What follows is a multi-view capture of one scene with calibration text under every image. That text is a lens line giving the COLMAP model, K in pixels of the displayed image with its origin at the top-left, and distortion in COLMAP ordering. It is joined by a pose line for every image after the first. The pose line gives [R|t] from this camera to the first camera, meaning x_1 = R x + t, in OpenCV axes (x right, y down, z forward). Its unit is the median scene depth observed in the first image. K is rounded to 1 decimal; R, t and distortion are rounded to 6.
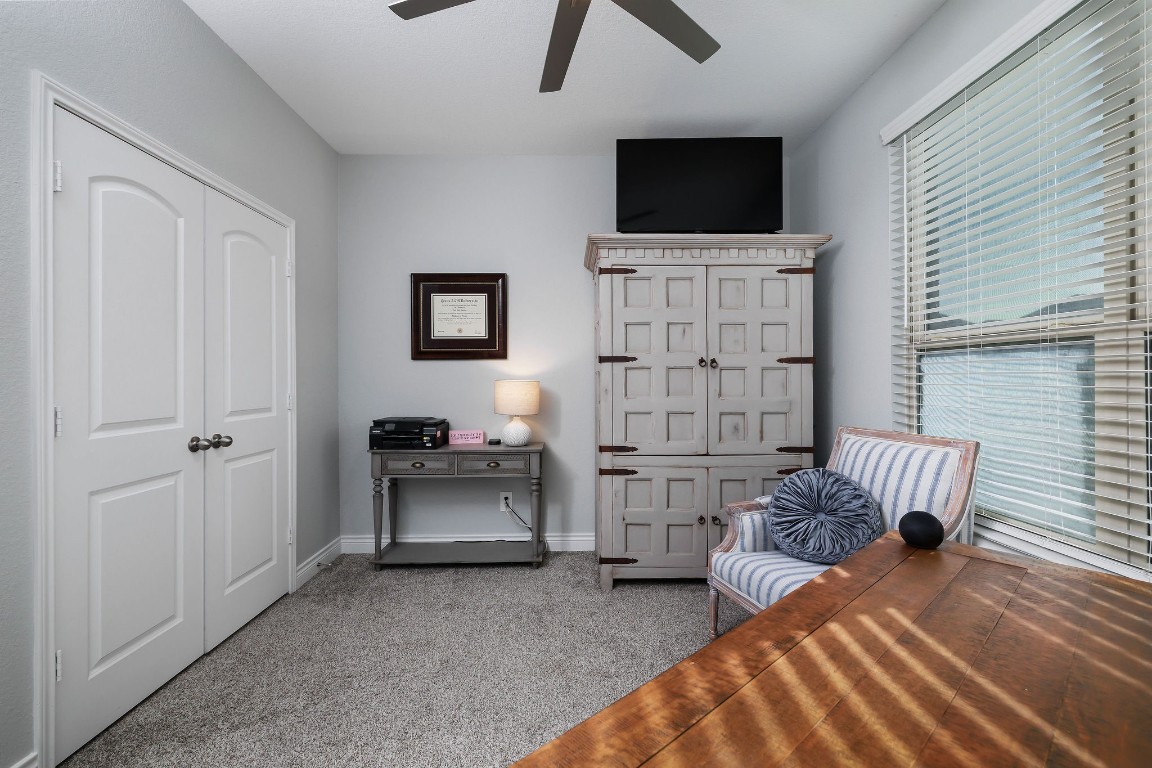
lens RADIAL K [[489.7, 0, 580.0], [0, 489.7, 379.6], [0, 0, 1]] dist [-0.000302, 0.000248]
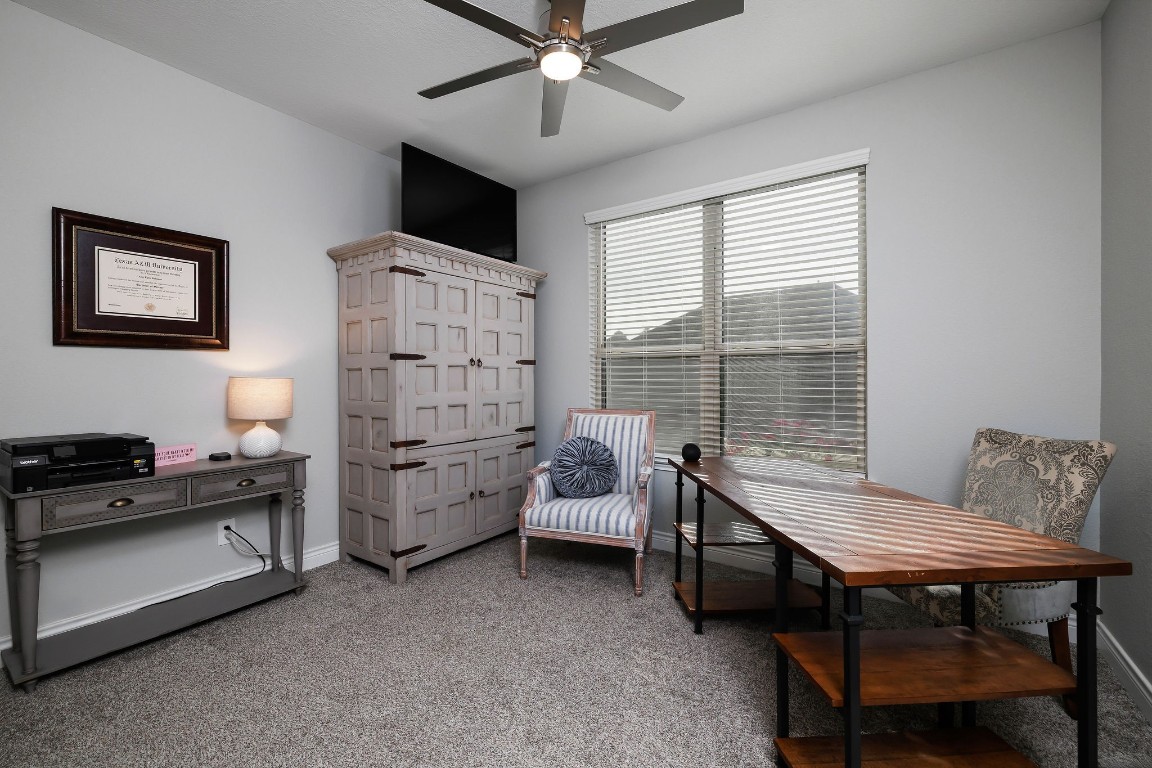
lens RADIAL K [[489.7, 0, 581.2], [0, 489.7, 380.7], [0, 0, 1]] dist [-0.000302, 0.000248]
pose [[0.581696, -0.006154, 0.813383, -0.556319], [-0.001022, 0.999965, 0.008297, -0.000255], [-0.813406, -0.005657, 0.581669, 0.101037]]
